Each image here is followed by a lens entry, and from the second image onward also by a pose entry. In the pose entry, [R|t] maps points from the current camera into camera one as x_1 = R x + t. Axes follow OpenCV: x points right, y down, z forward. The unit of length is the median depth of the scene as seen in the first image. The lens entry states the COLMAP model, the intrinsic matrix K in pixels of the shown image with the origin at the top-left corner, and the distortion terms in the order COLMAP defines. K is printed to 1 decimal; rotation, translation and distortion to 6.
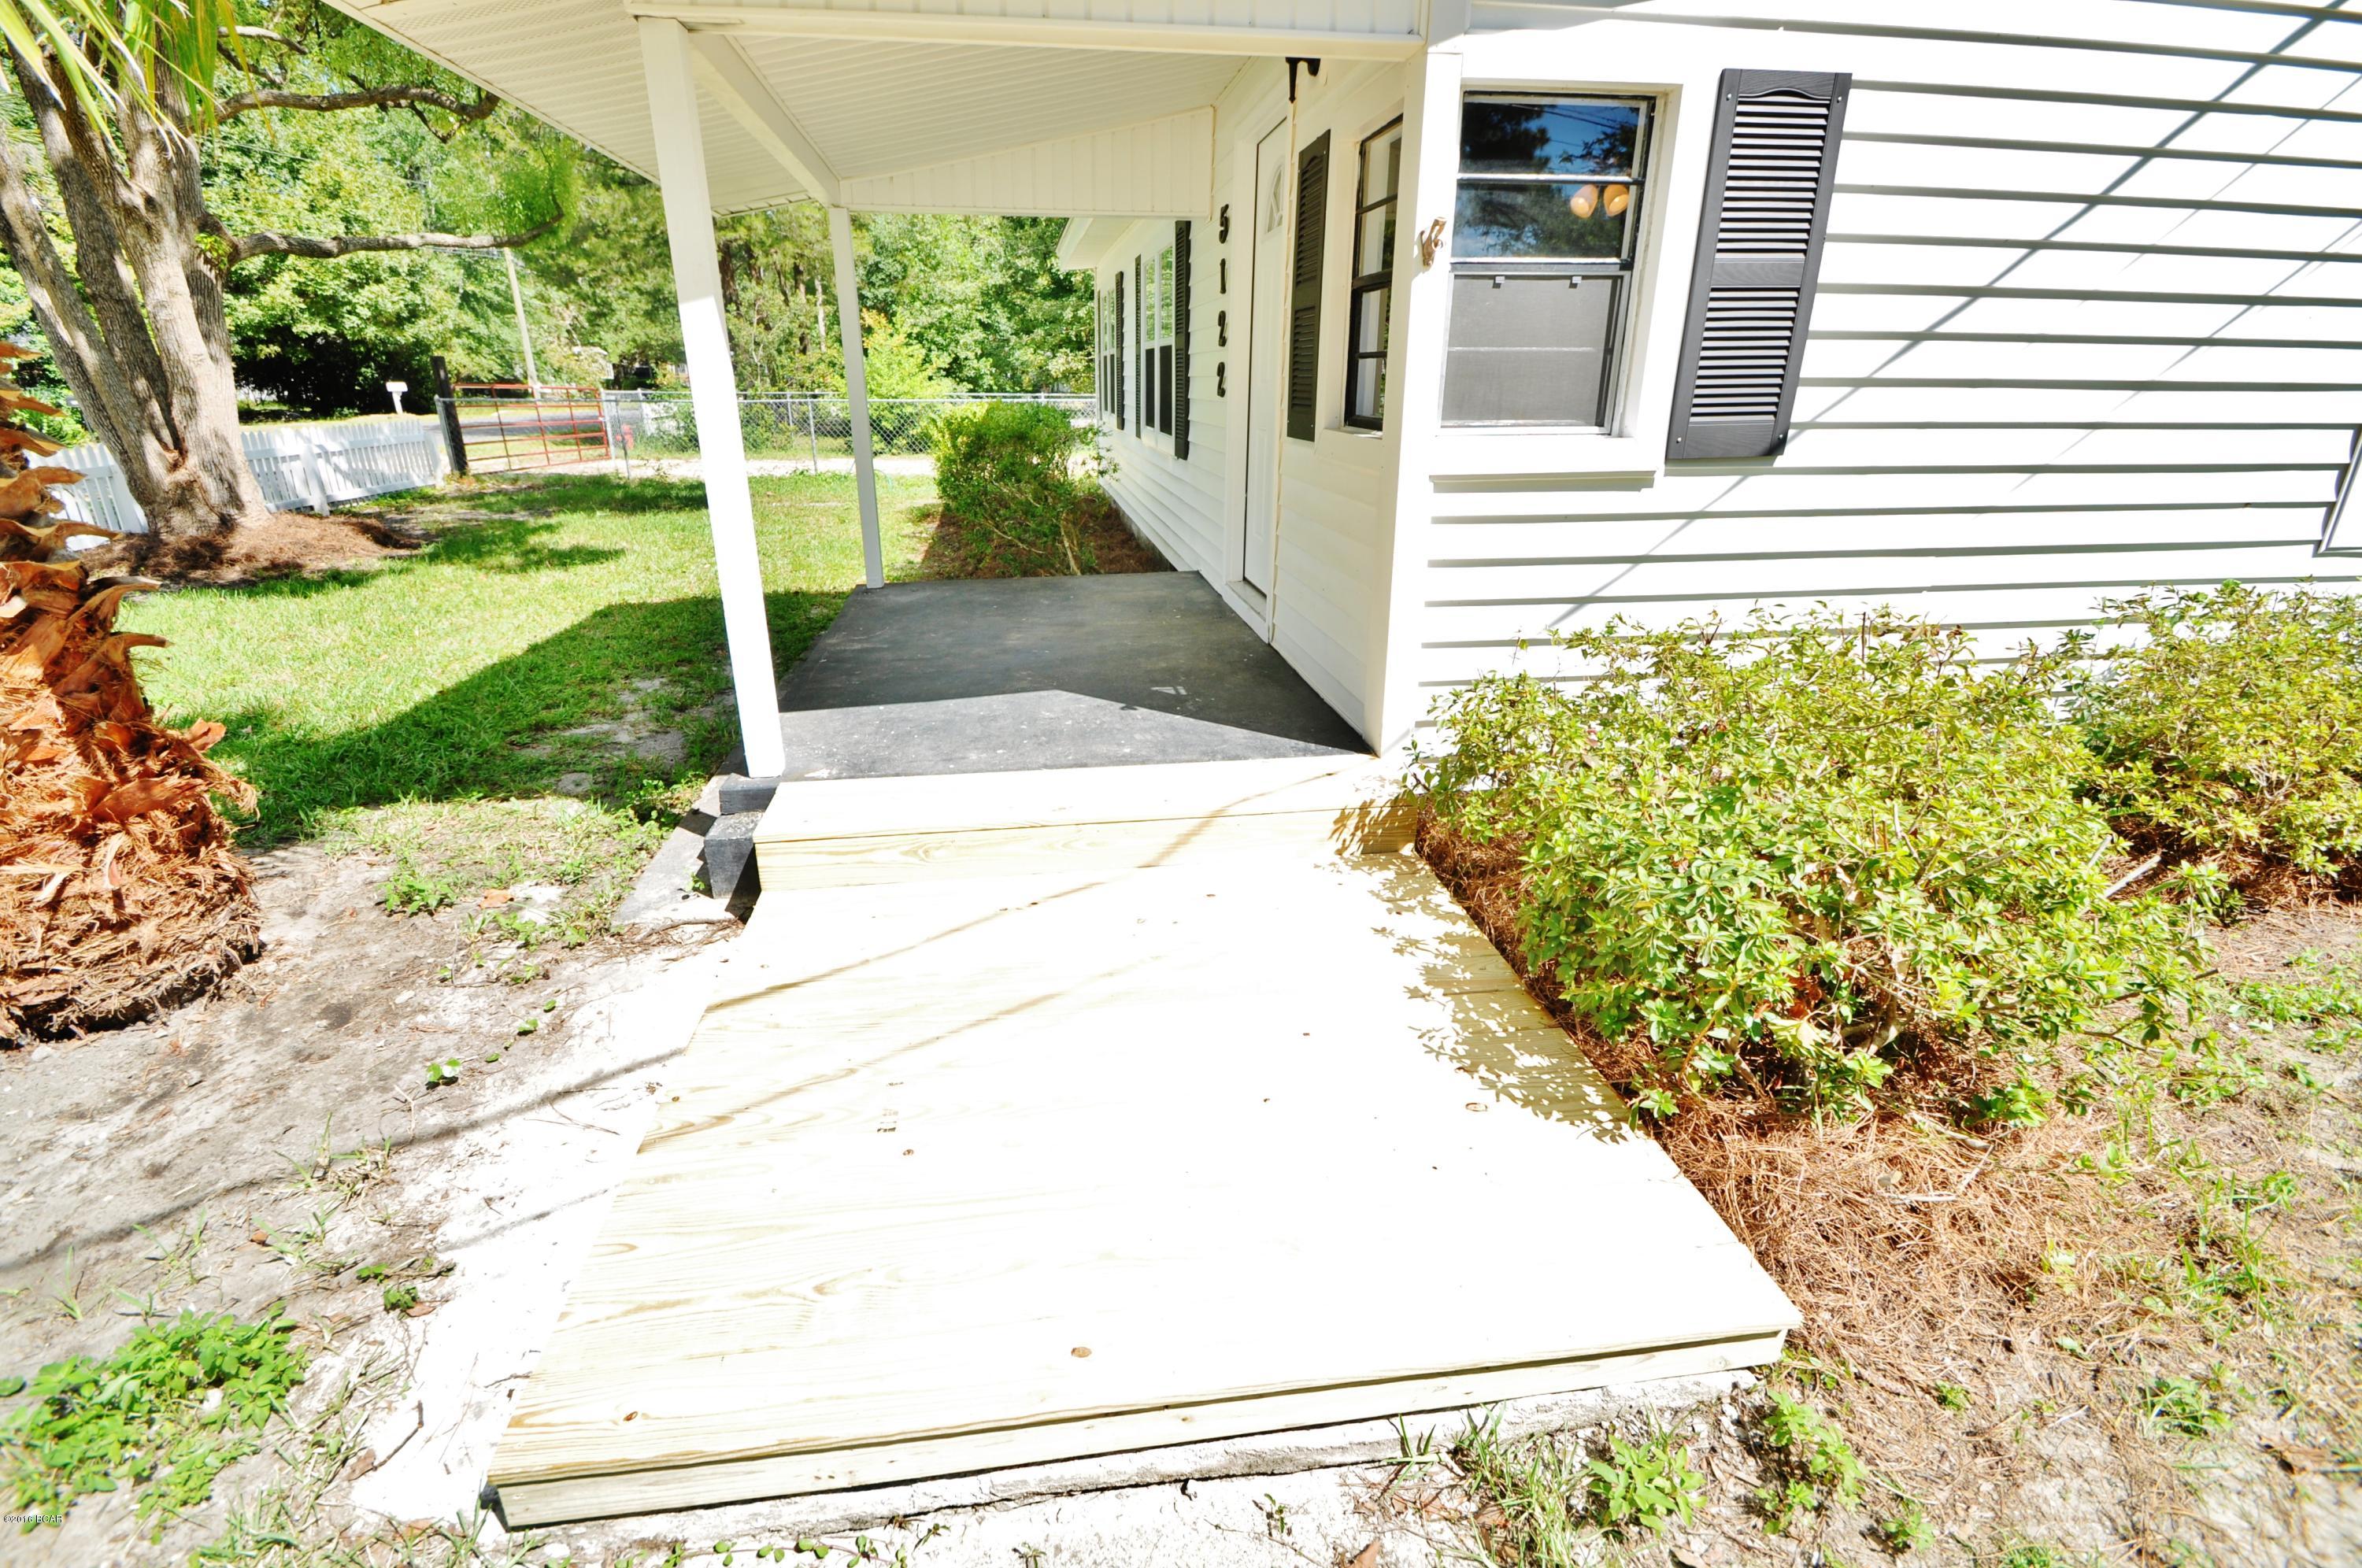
lens RADIAL K [[1023.4, 0, 1148.2], [0, 1023.4, 746.6], [0, 0, 1]] dist [0.019993, -0.019596]
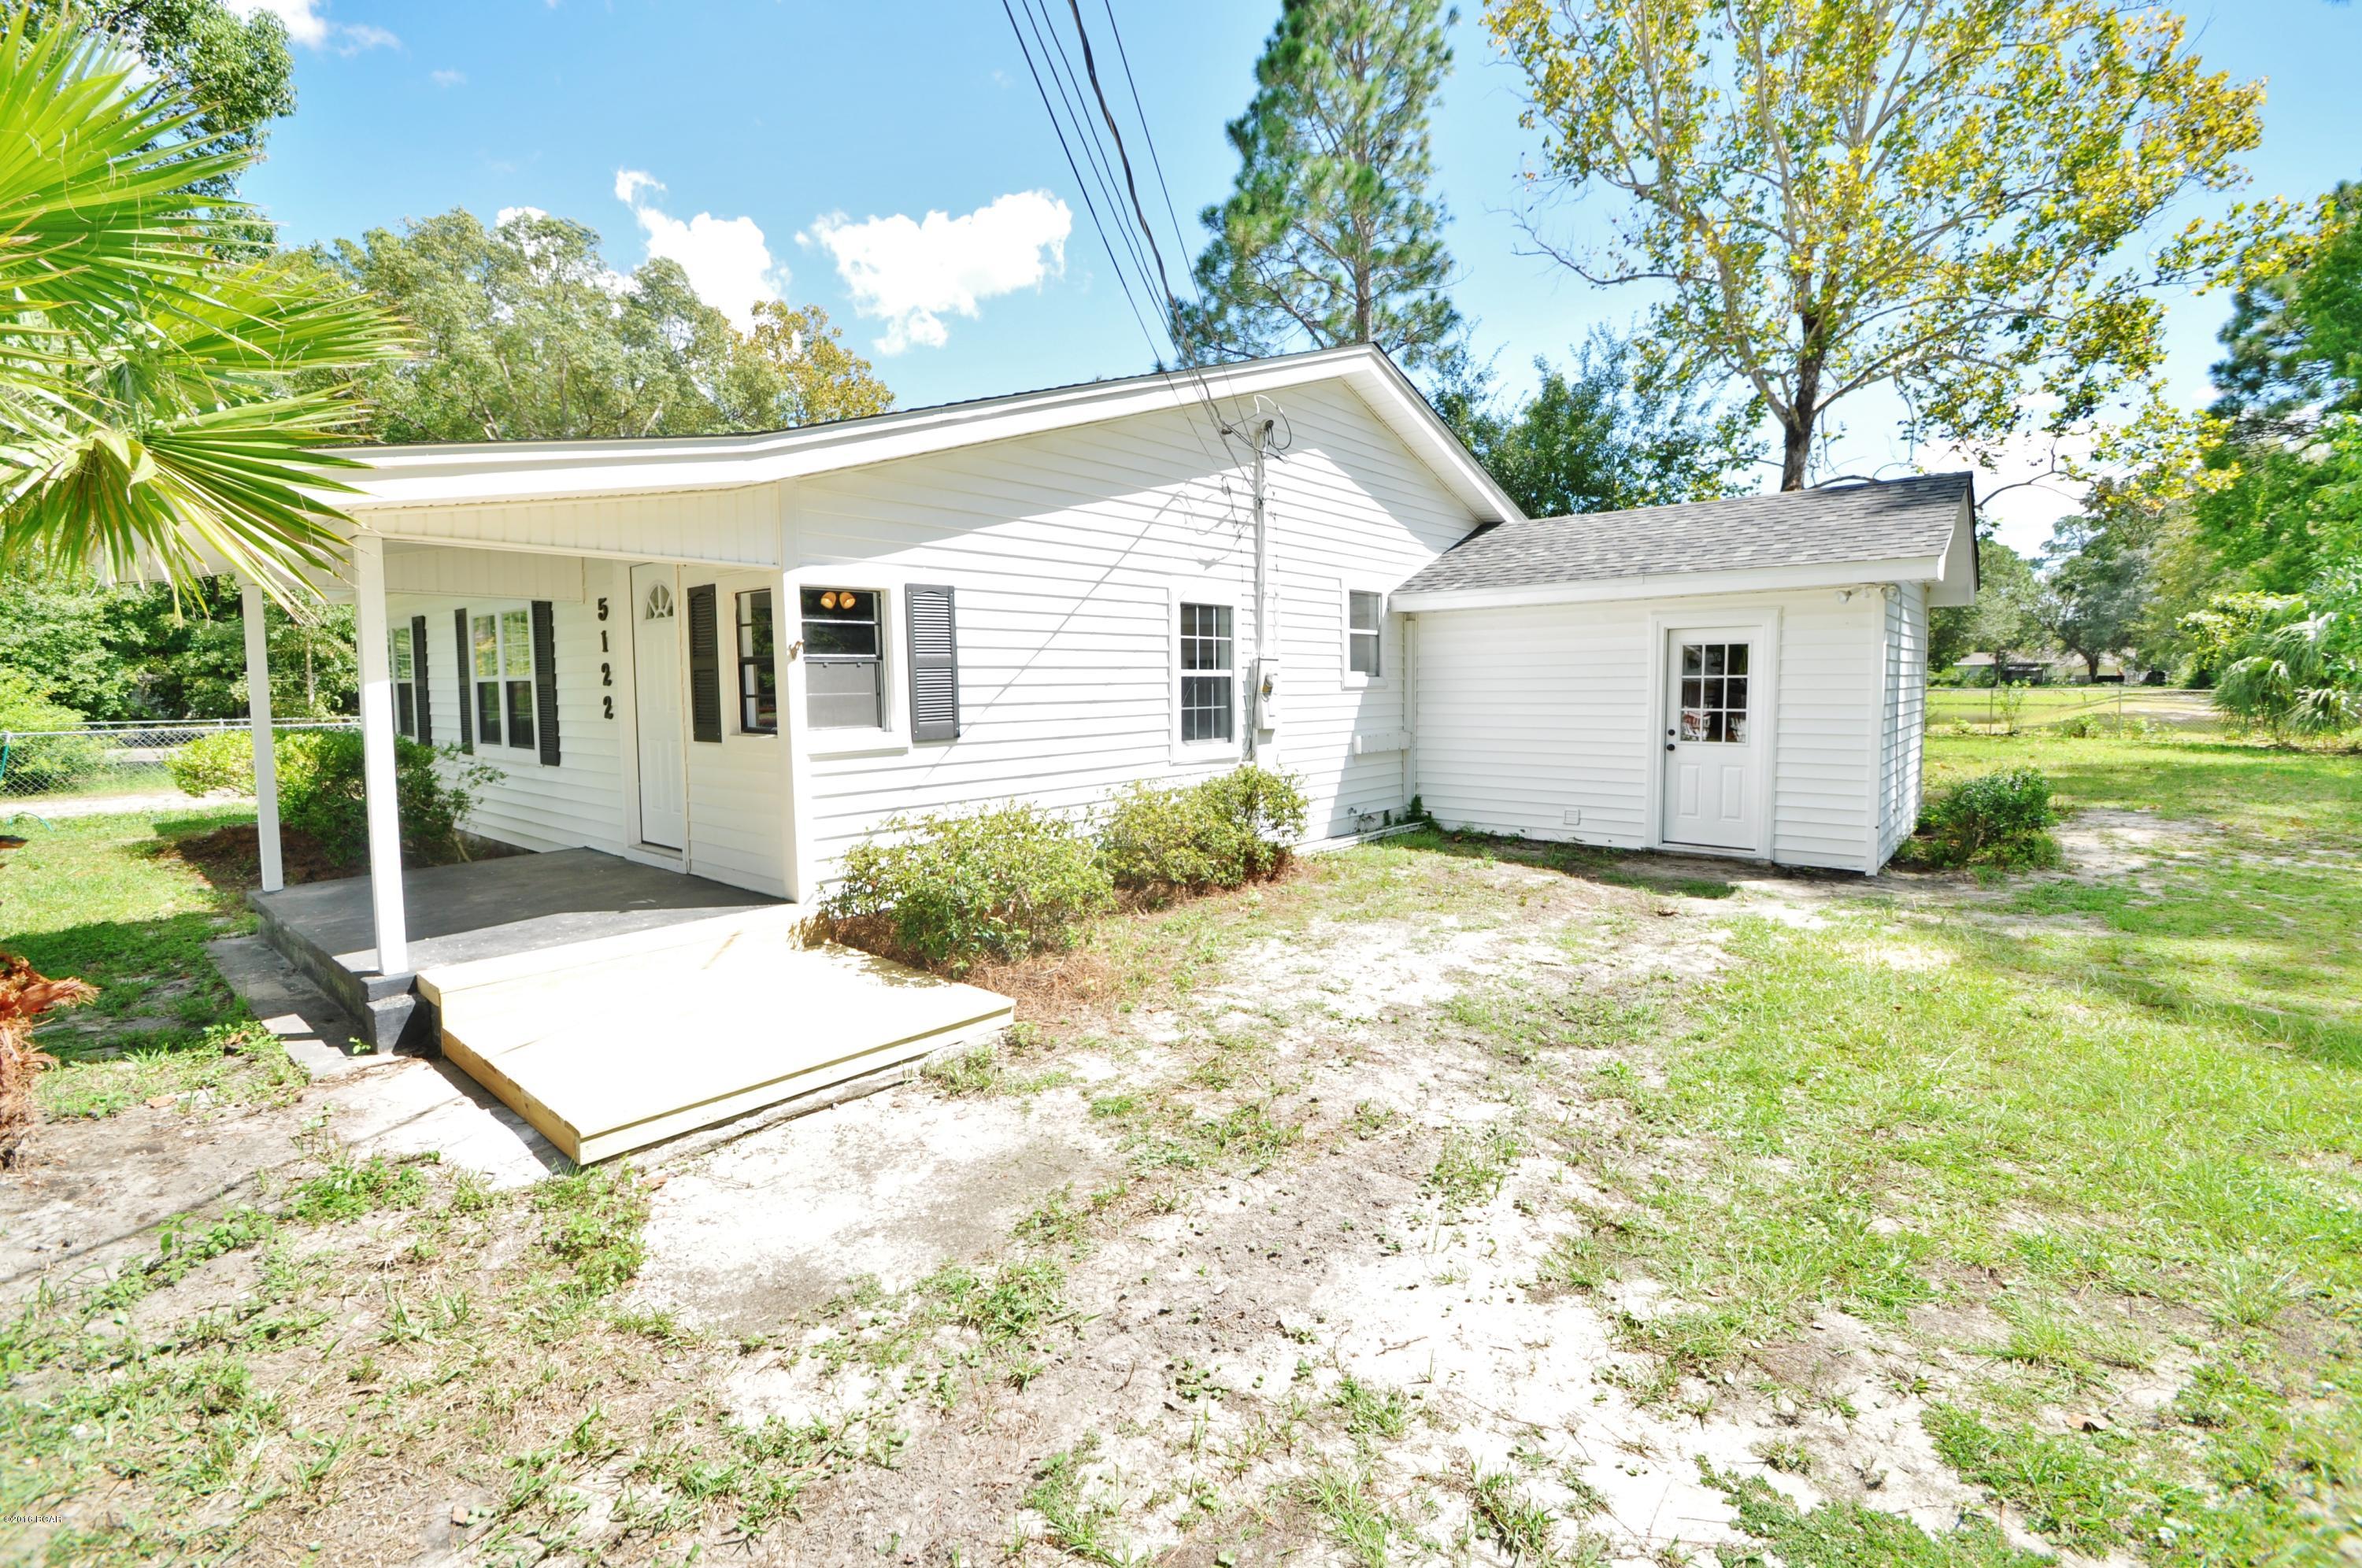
lens RADIAL K [[1023.4, 0, 1148.2], [0, 1023.4, 746.6], [0, 0, 1]] dist [0.019993, -0.019596]
pose [[0.758940, -0.047830, 0.649401, -0.516885], [0.231529, 0.951949, -0.200469, 0.276880], [-0.608608, 0.302499, 0.733546, -0.874221]]
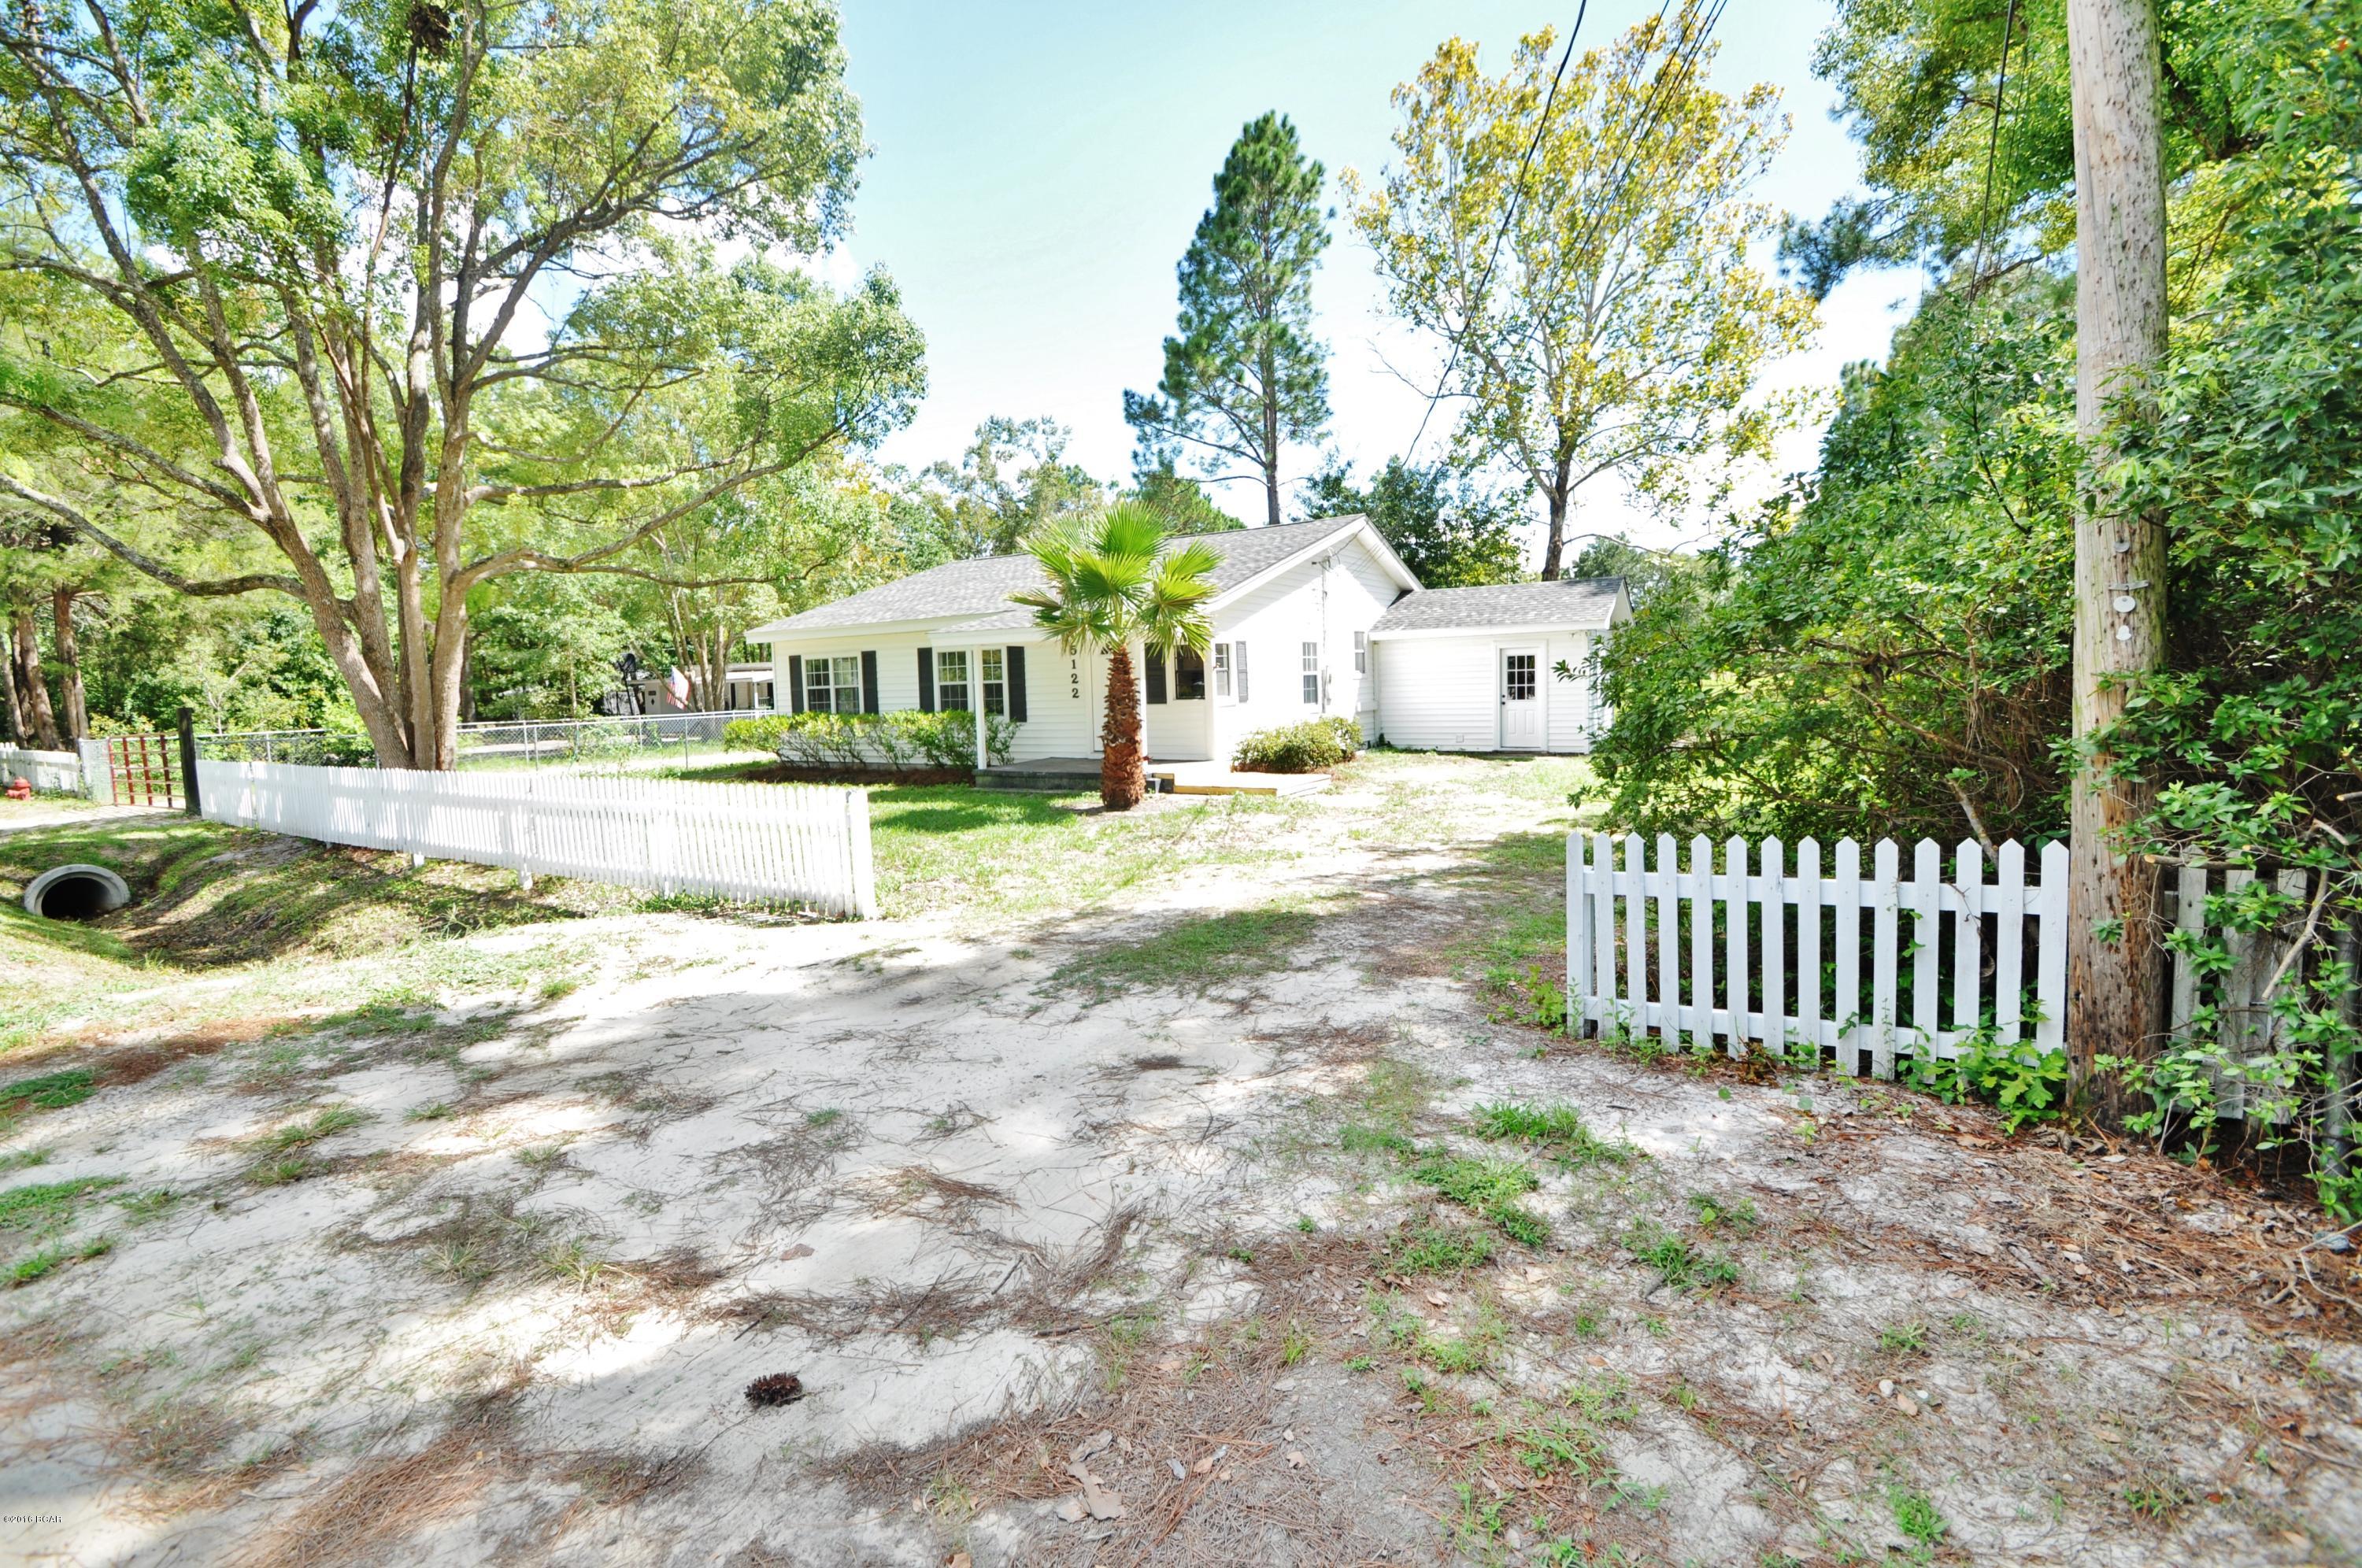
lens RADIAL K [[1023.4, 0, 1148.2], [0, 1023.4, 746.6], [0, 0, 1]] dist [0.019993, -0.019596]
pose [[0.633915, -0.068825, 0.770334, -4.090729], [0.288631, 0.945124, -0.153075, 0.662080], [-0.717526, 0.319379, 0.618993, -1.995350]]
